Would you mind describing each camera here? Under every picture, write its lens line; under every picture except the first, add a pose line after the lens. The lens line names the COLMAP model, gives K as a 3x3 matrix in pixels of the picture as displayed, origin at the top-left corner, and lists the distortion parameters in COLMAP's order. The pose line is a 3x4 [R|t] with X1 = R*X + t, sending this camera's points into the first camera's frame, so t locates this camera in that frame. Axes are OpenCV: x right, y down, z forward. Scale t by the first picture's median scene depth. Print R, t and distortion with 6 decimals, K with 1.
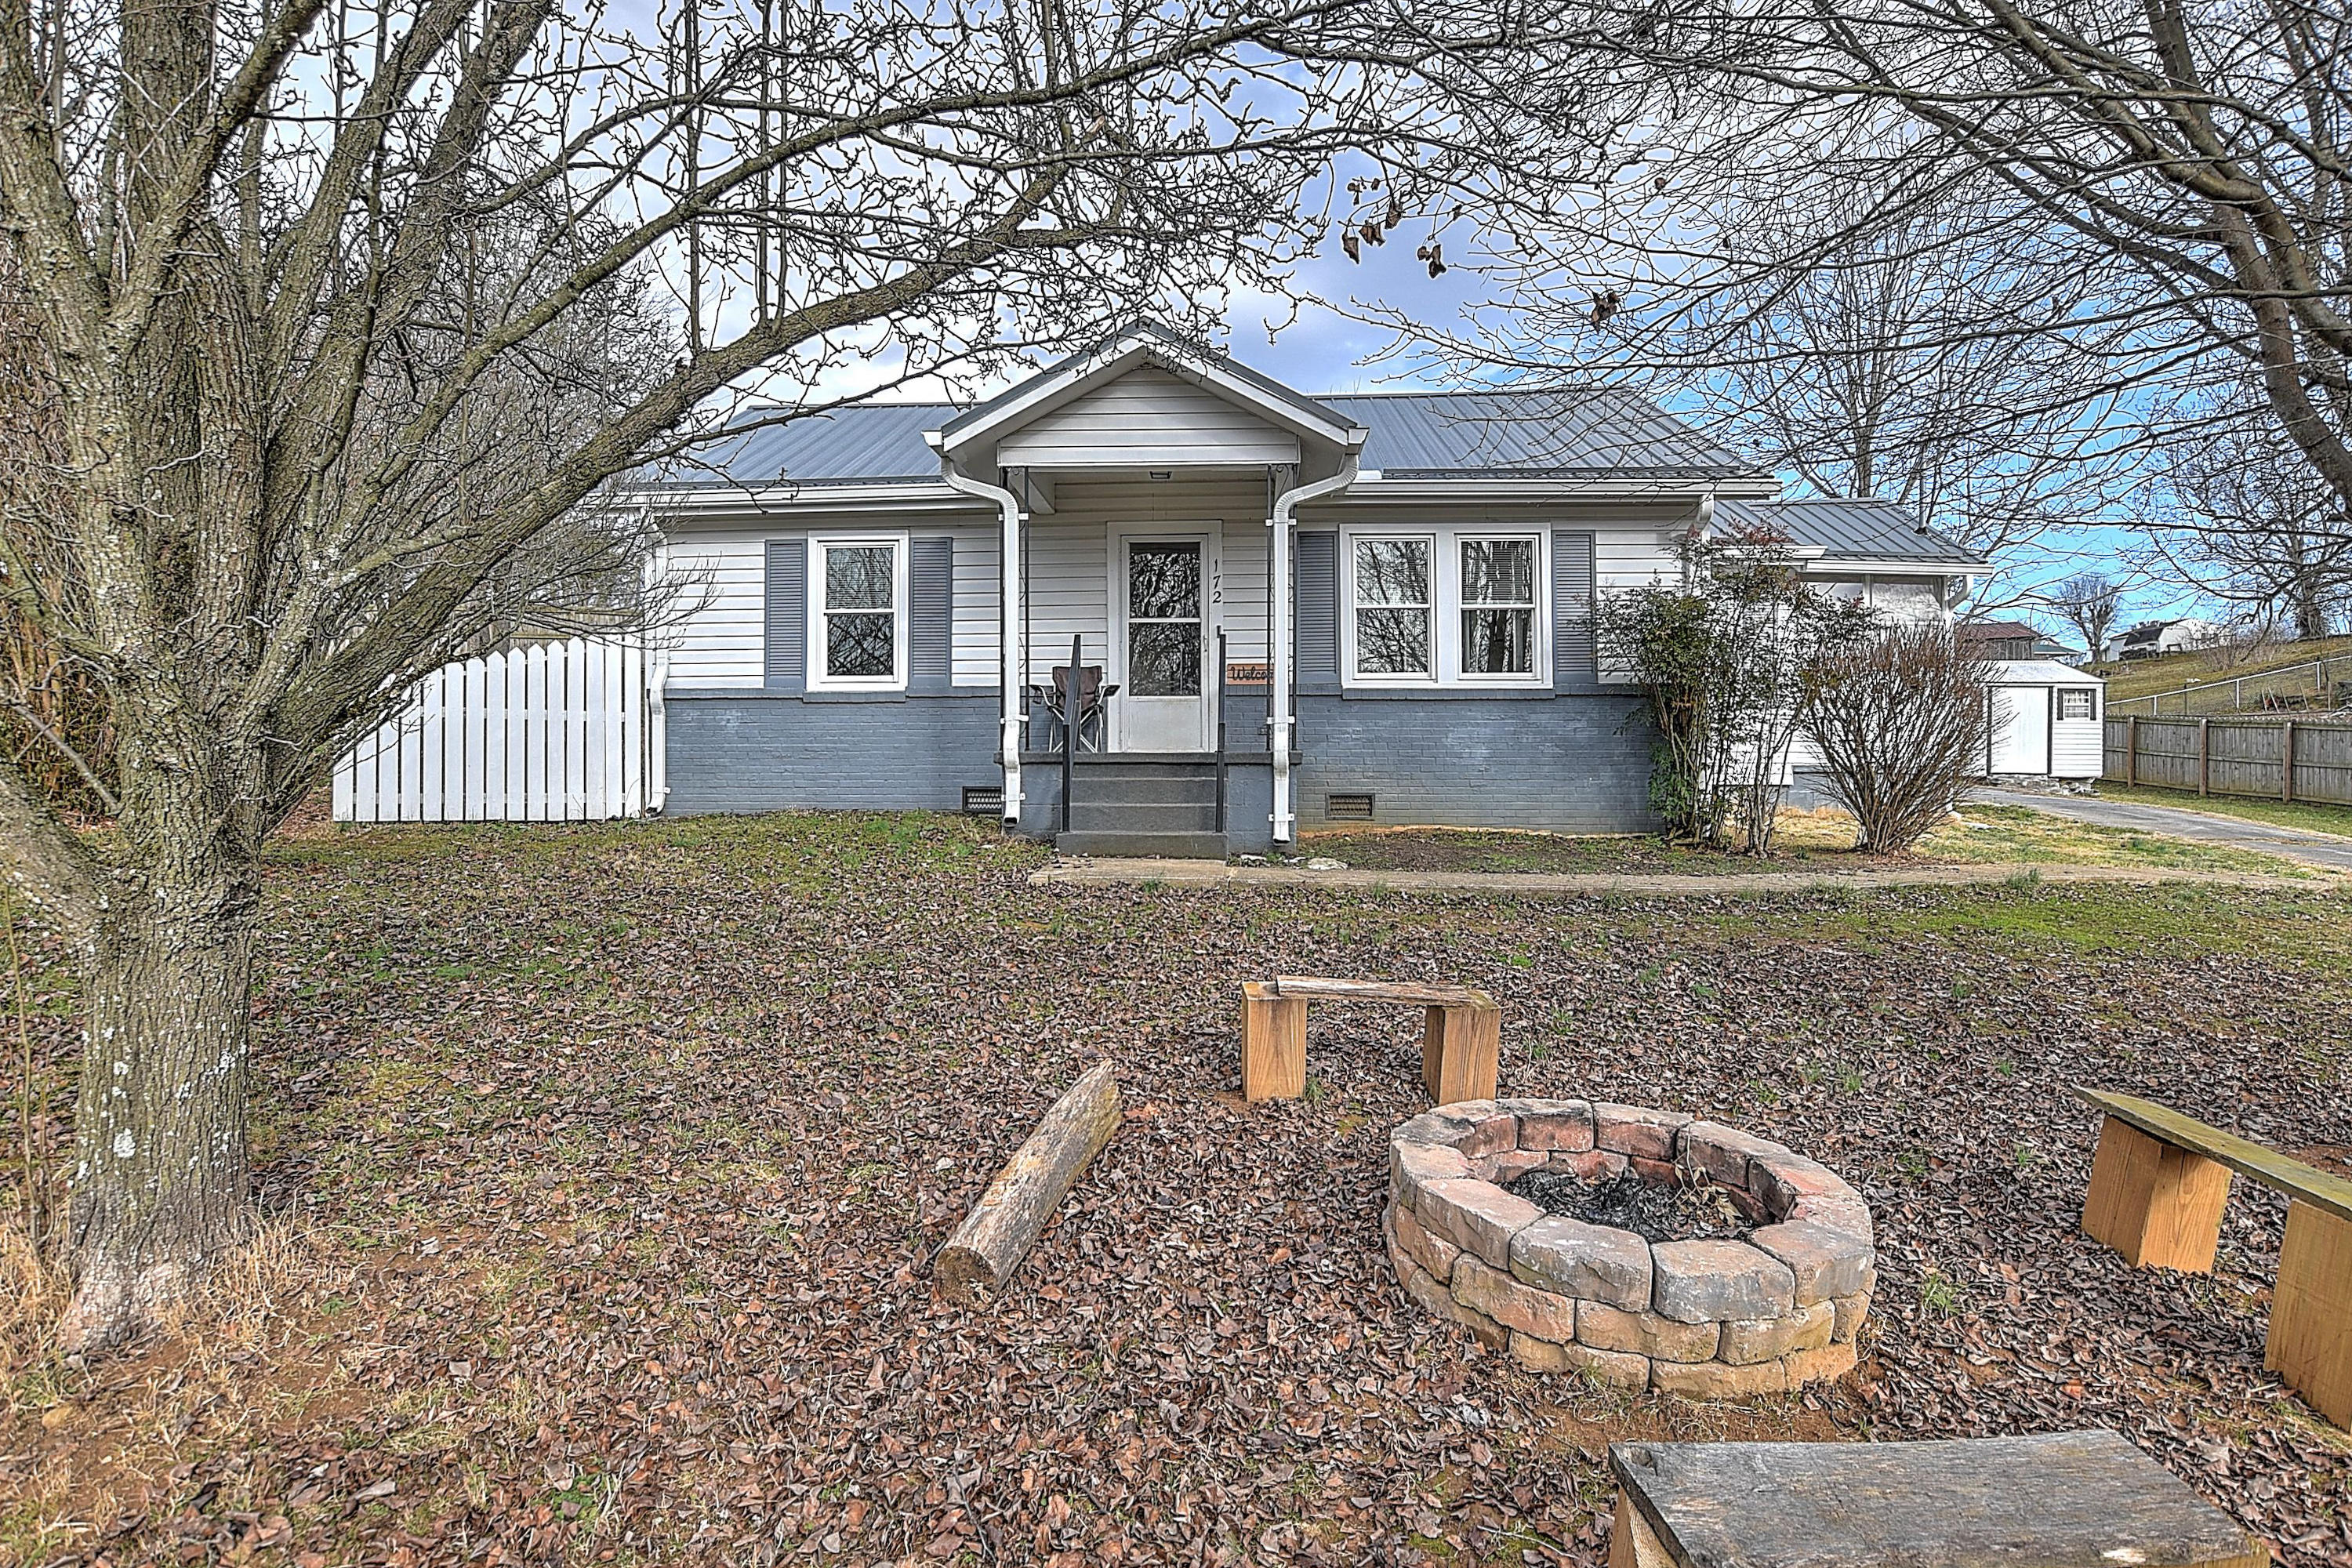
lens RADIAL K [[1247.9, 0, 1185.0], [0, 1247.9, 787.2], [0, 0, 1]] dist [-0.001538, 0.000207]
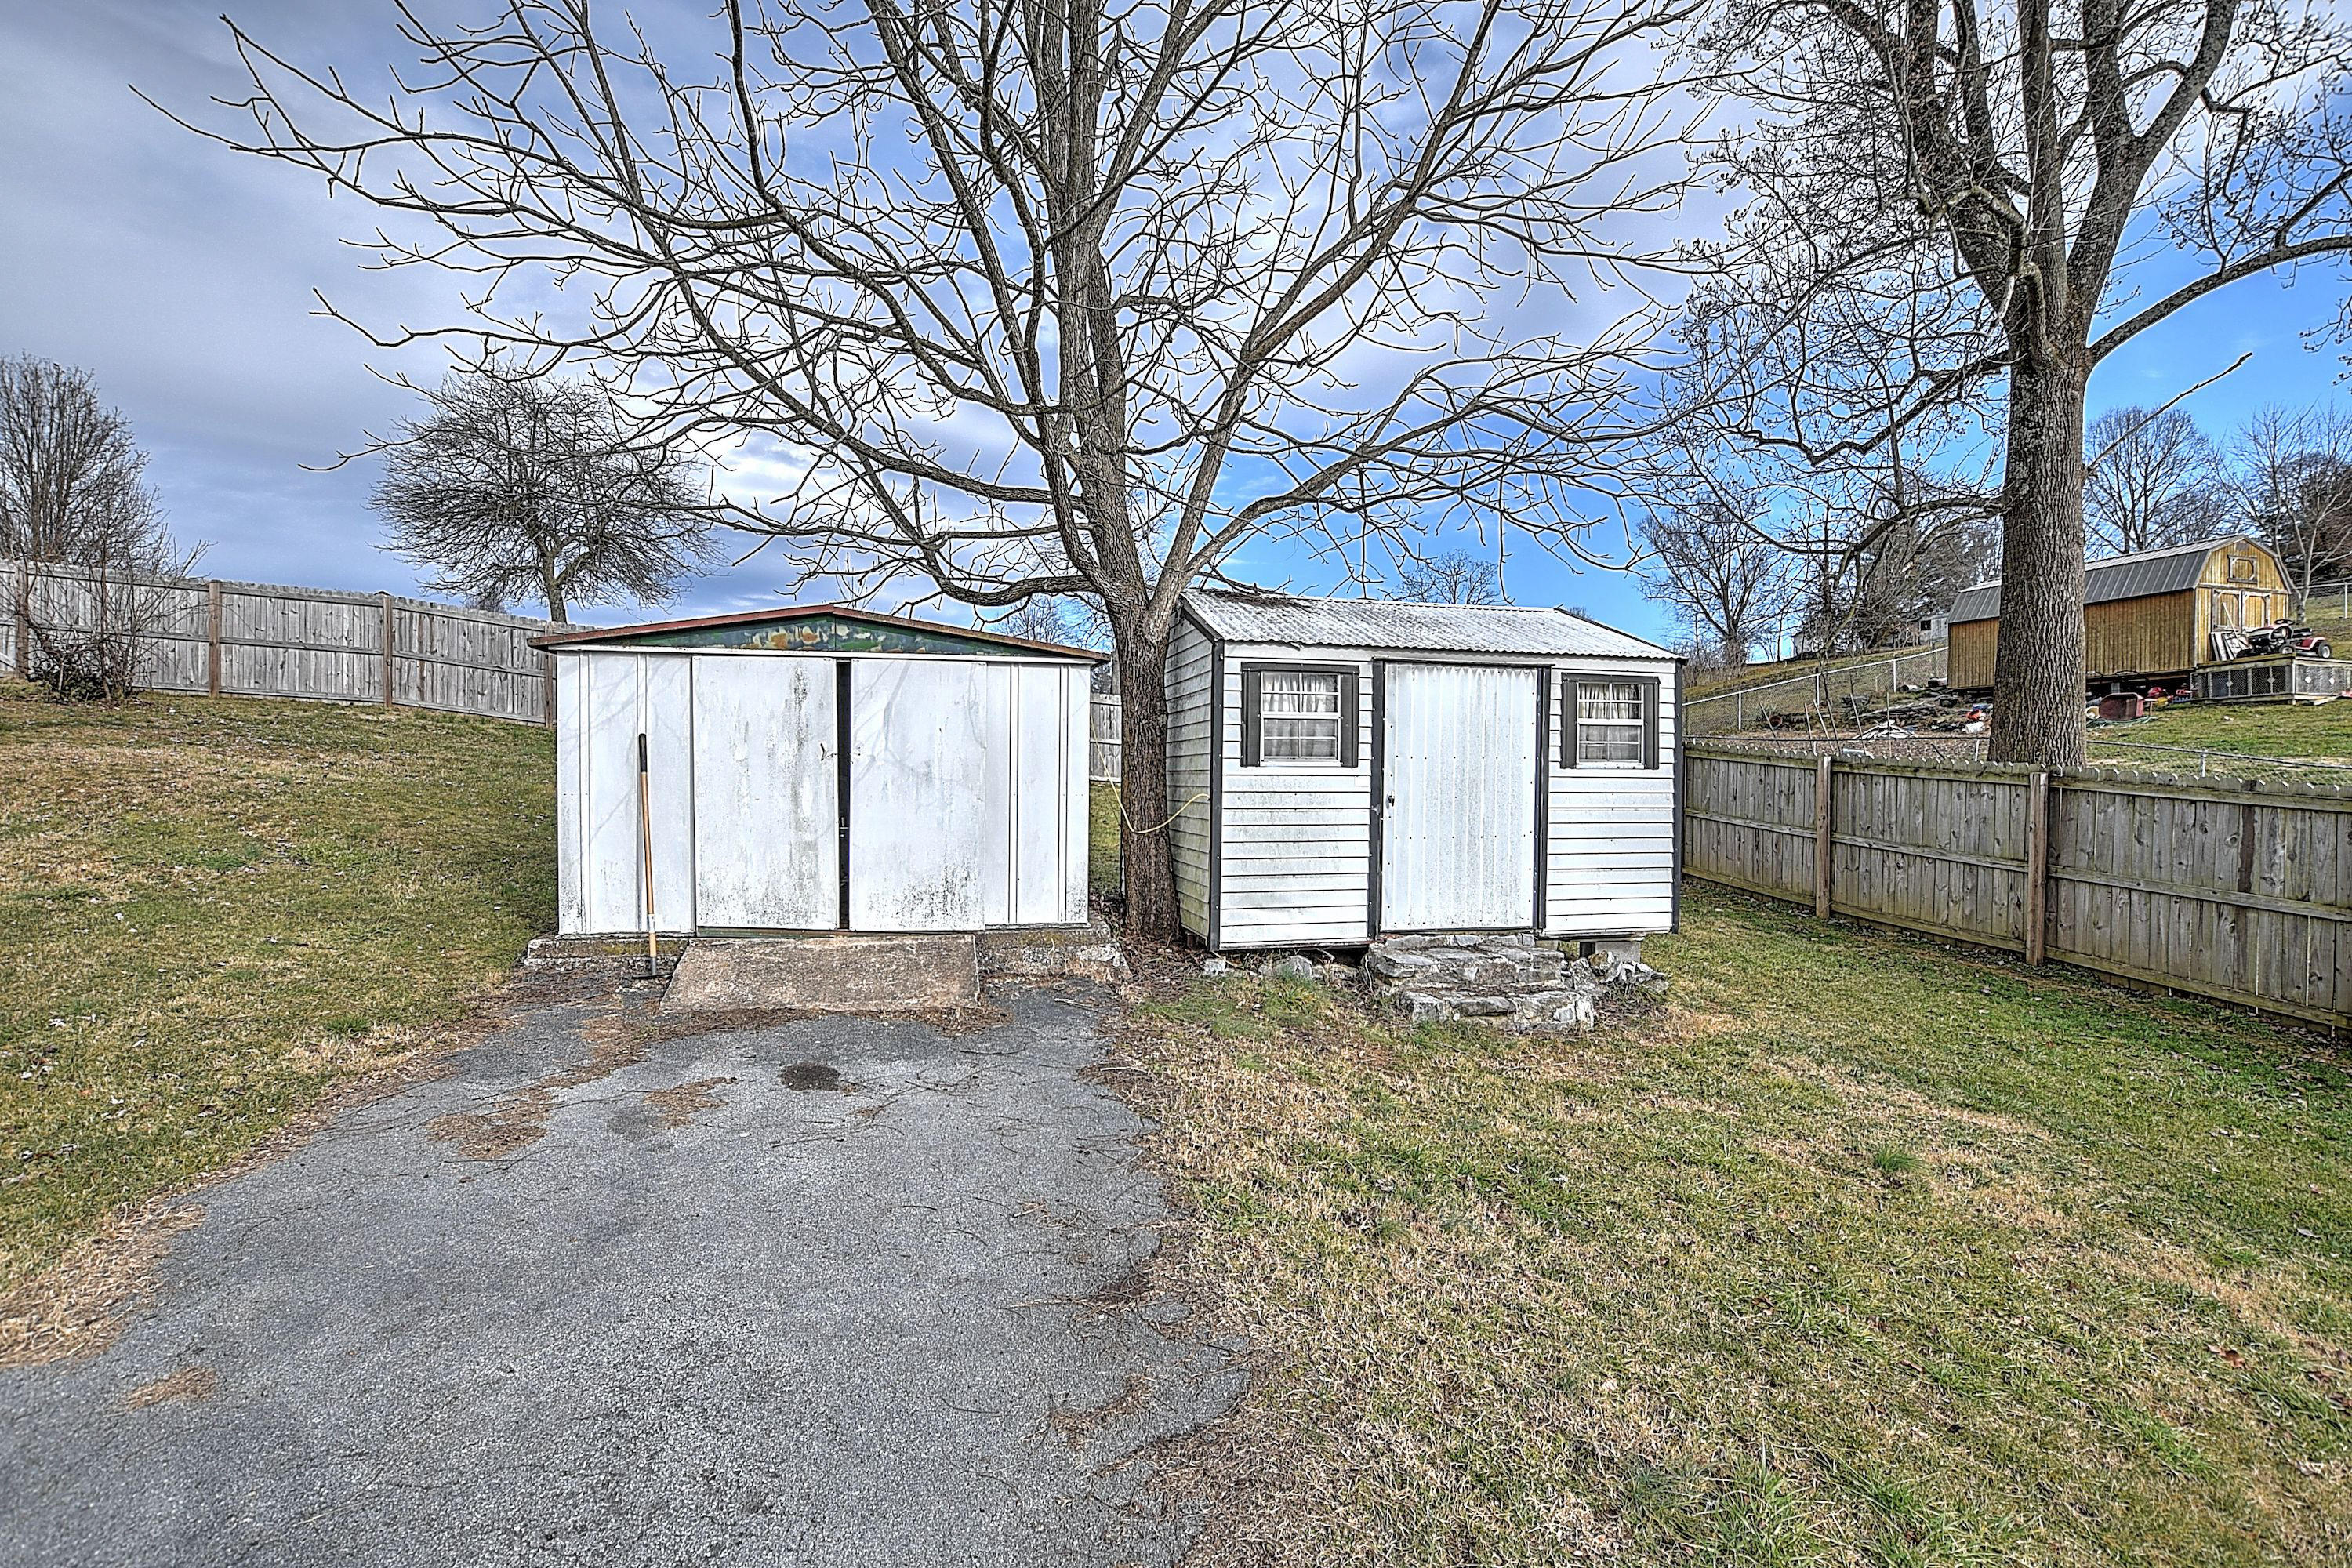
lens RADIAL K [[1011.4, 0, 1186.7], [0, 1011.4, 792.4], [0, 0, 1]] dist [-0.013002, -0.000662]
pose [[0.964742, -0.007925, 0.263079, 1.211767], [0.004740, 0.999908, 0.012741, -0.117320], [-0.263156, -0.011044, 0.964690, 1.745012]]
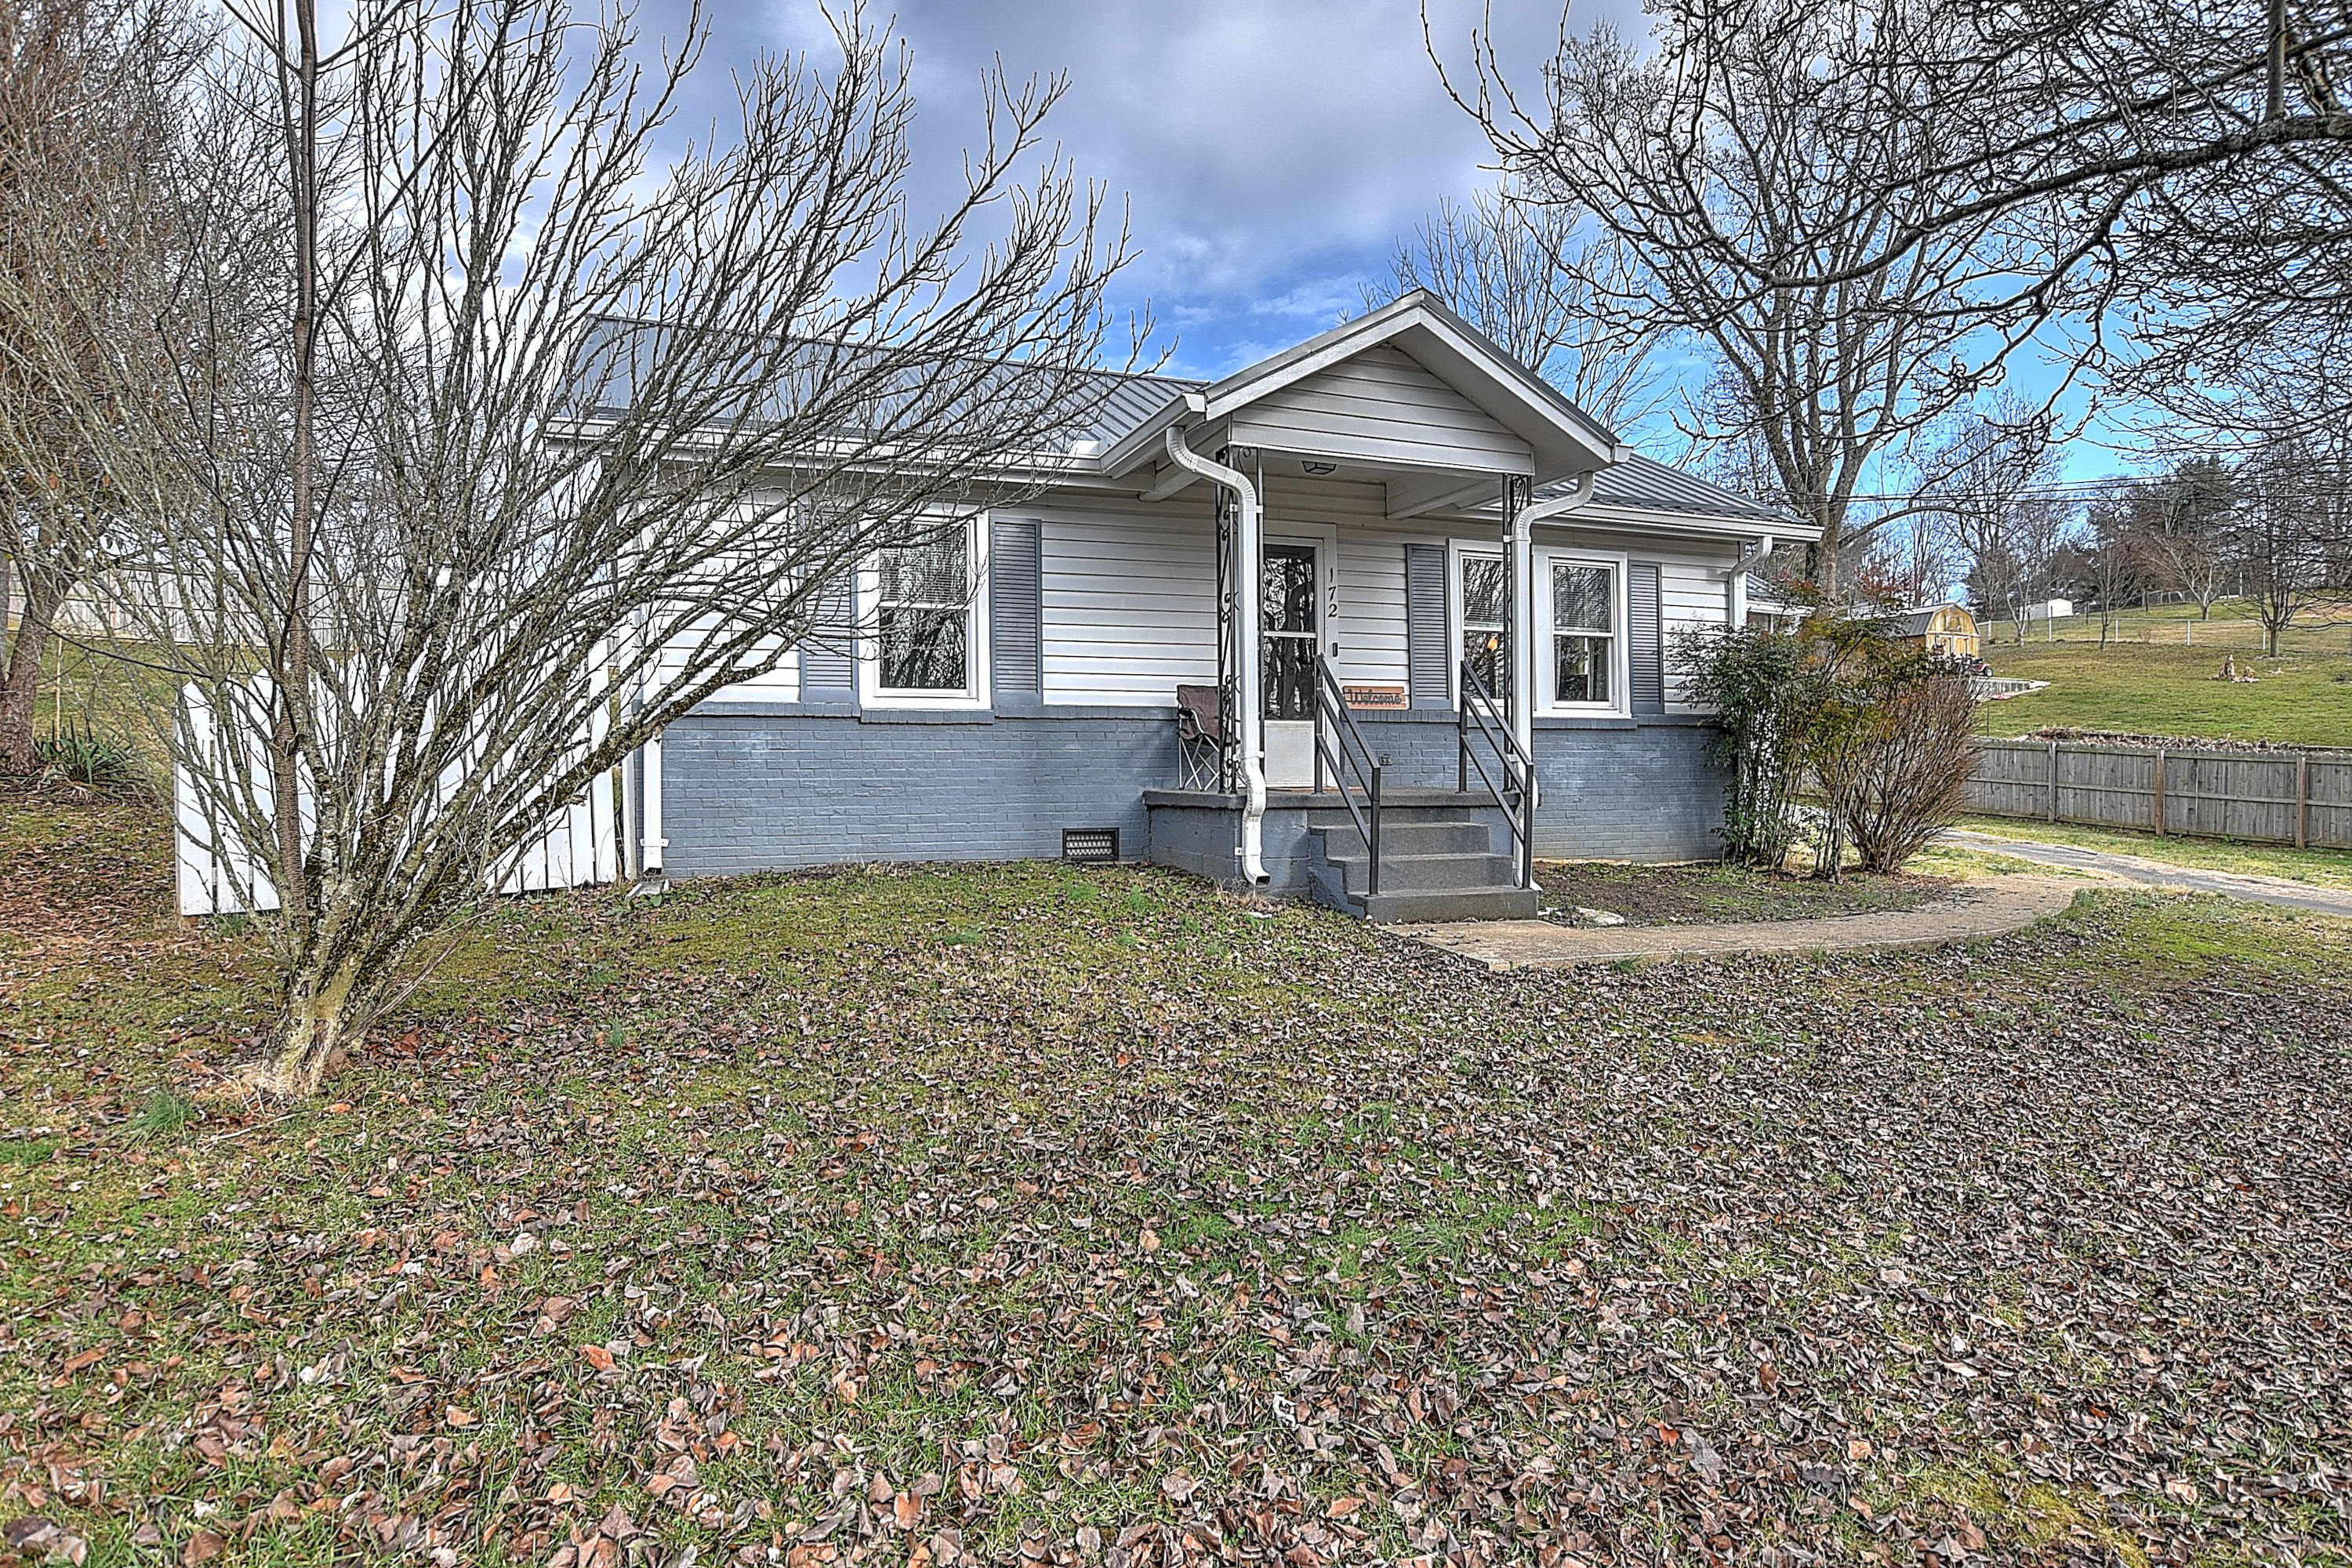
lens RADIAL K [[1247.9, 0, 1186.2], [0, 1247.9, 776.0], [0, 0, 1]] dist [-0.001538, 0.000207]
pose [[0.916441, -0.004673, 0.400142, -0.428841], [0.007890, 0.999948, -0.006394, -0.029124], [-0.400092, 0.009017, 0.916431, 0.222901]]
